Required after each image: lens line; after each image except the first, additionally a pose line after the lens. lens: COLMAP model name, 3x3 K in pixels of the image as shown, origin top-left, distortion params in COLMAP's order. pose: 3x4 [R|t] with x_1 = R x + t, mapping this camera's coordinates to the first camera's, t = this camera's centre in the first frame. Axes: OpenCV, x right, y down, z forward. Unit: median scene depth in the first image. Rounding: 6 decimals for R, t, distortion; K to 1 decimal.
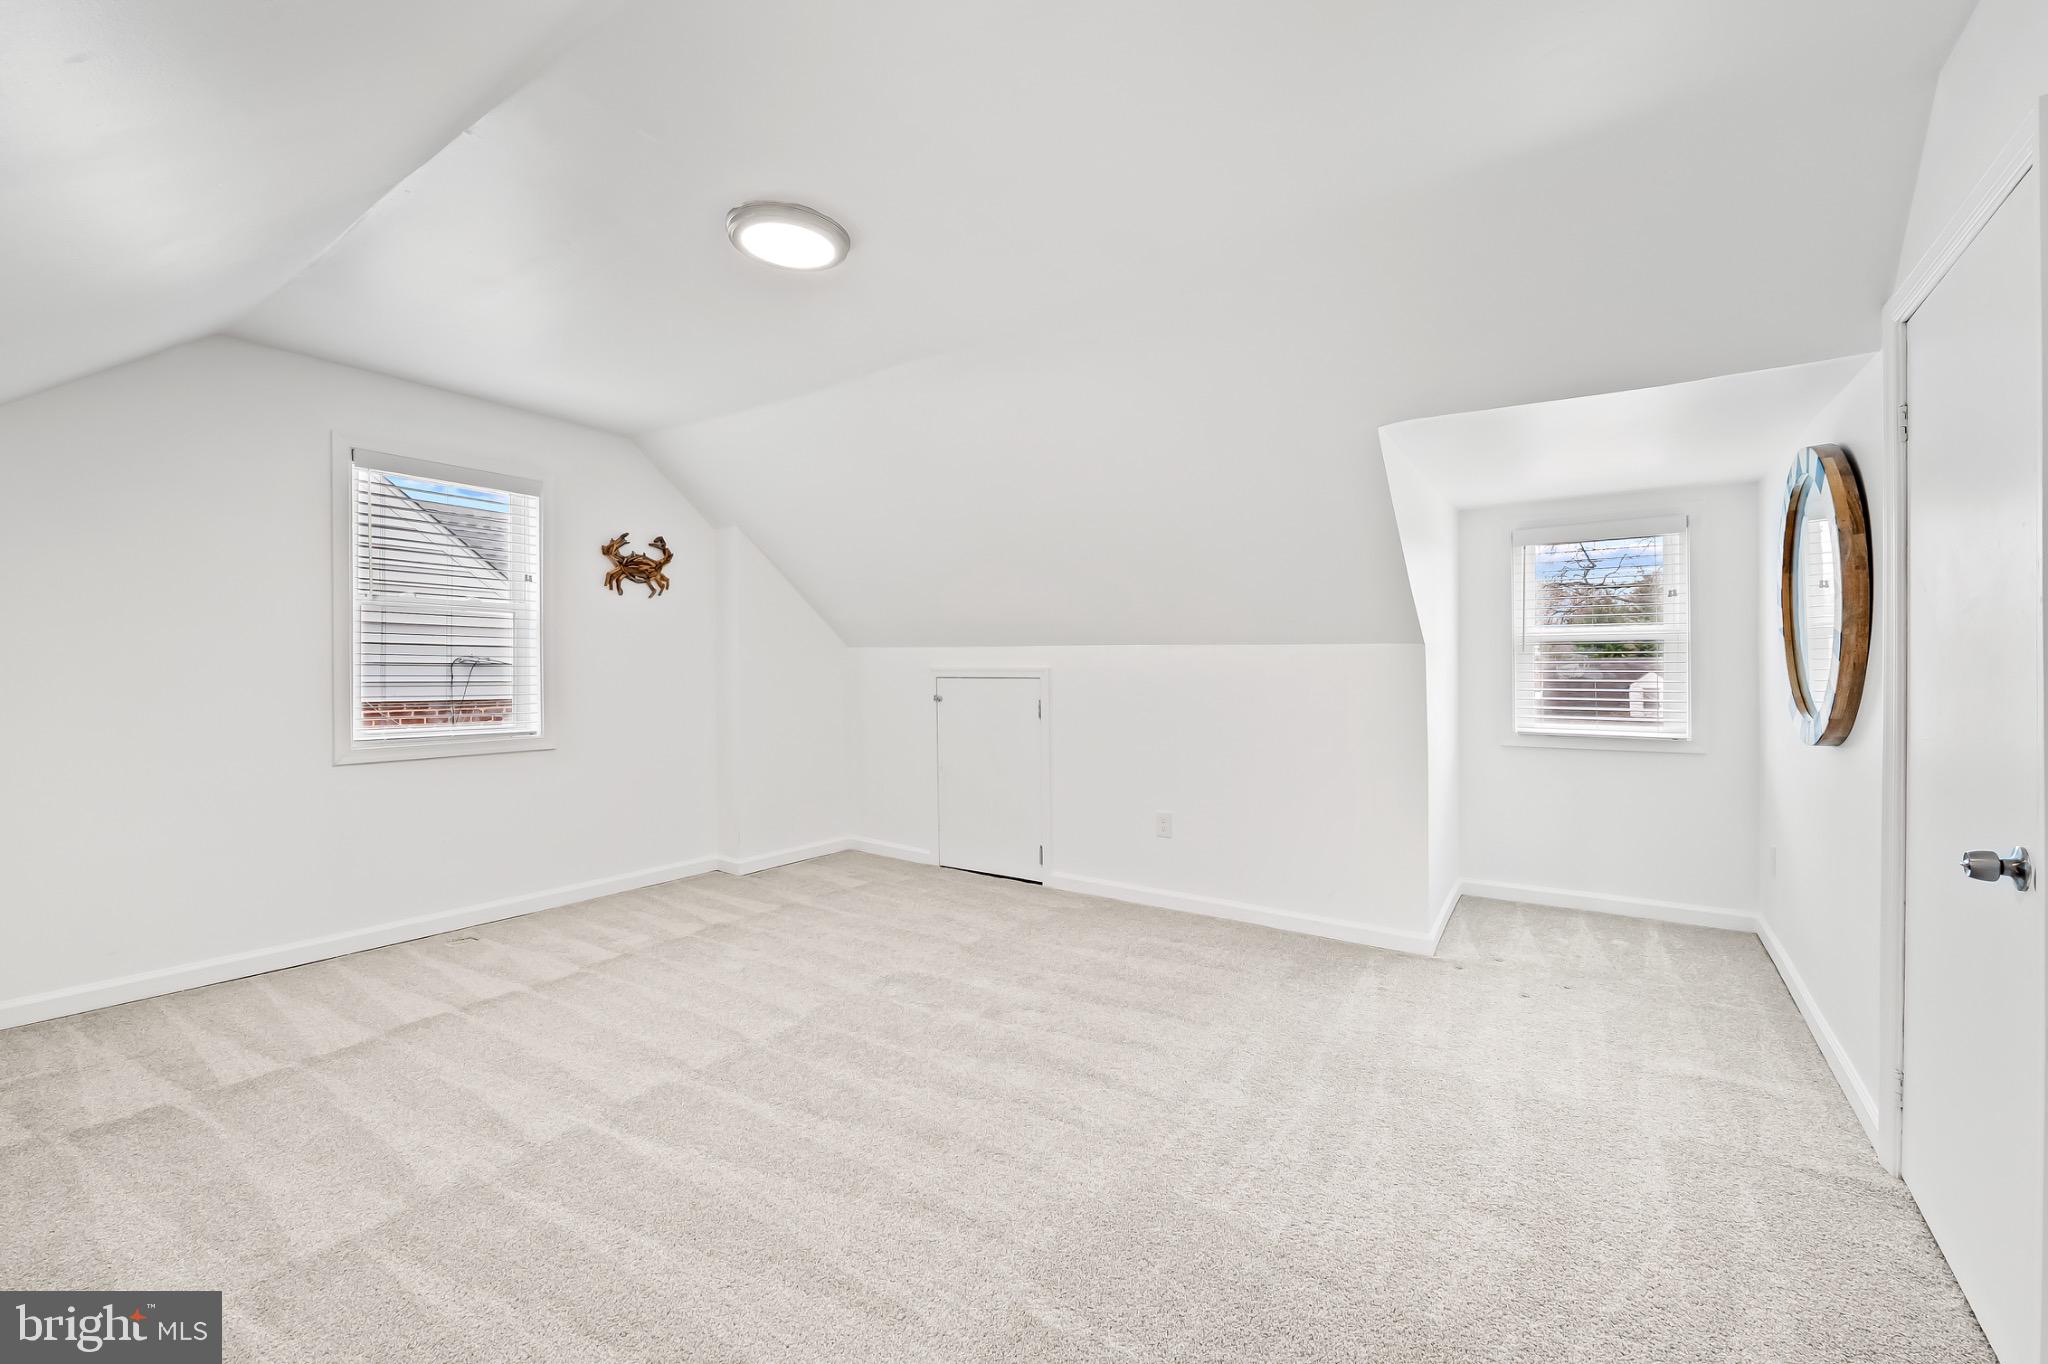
lens RADIAL K [[832.0, 0, 1022.4], [0, 832.0, 664.4], [0, 0, 1]] dist [-0.010134, -0.000407]
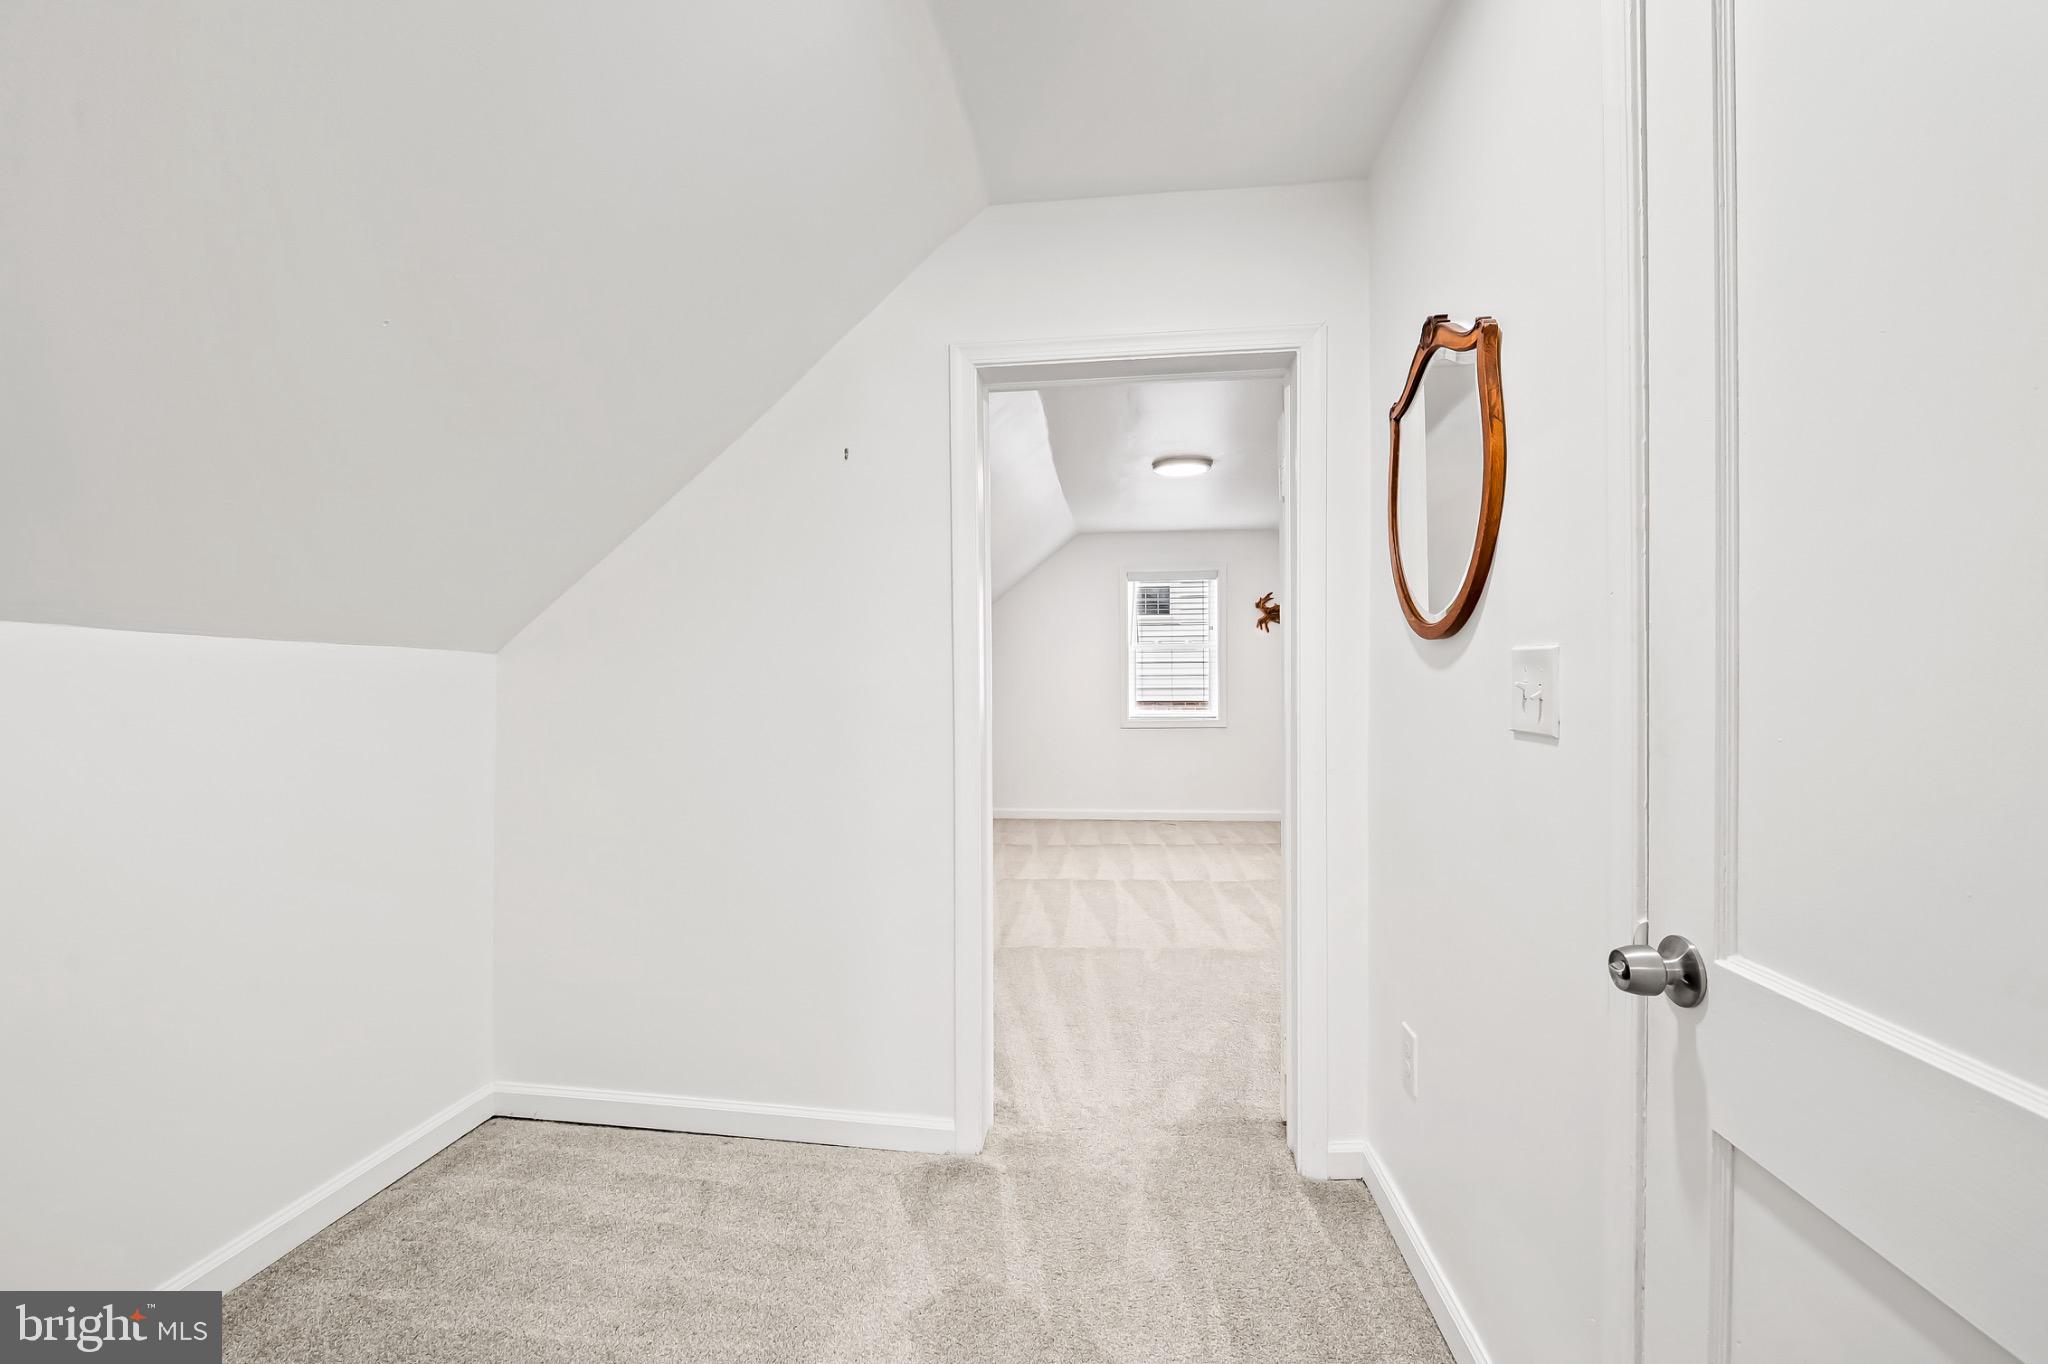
lens RADIAL K [[832.0, 0, 1022.4], [0, 832.0, 664.4], [0, 0, 1]] dist [-0.010134, -0.000407]
pose [[0.474784, -0.018570, -0.879906, 0.723871], [0.022351, 0.999709, -0.009038, -0.020022], [0.879818, -0.015376, 0.475061, -0.169782]]
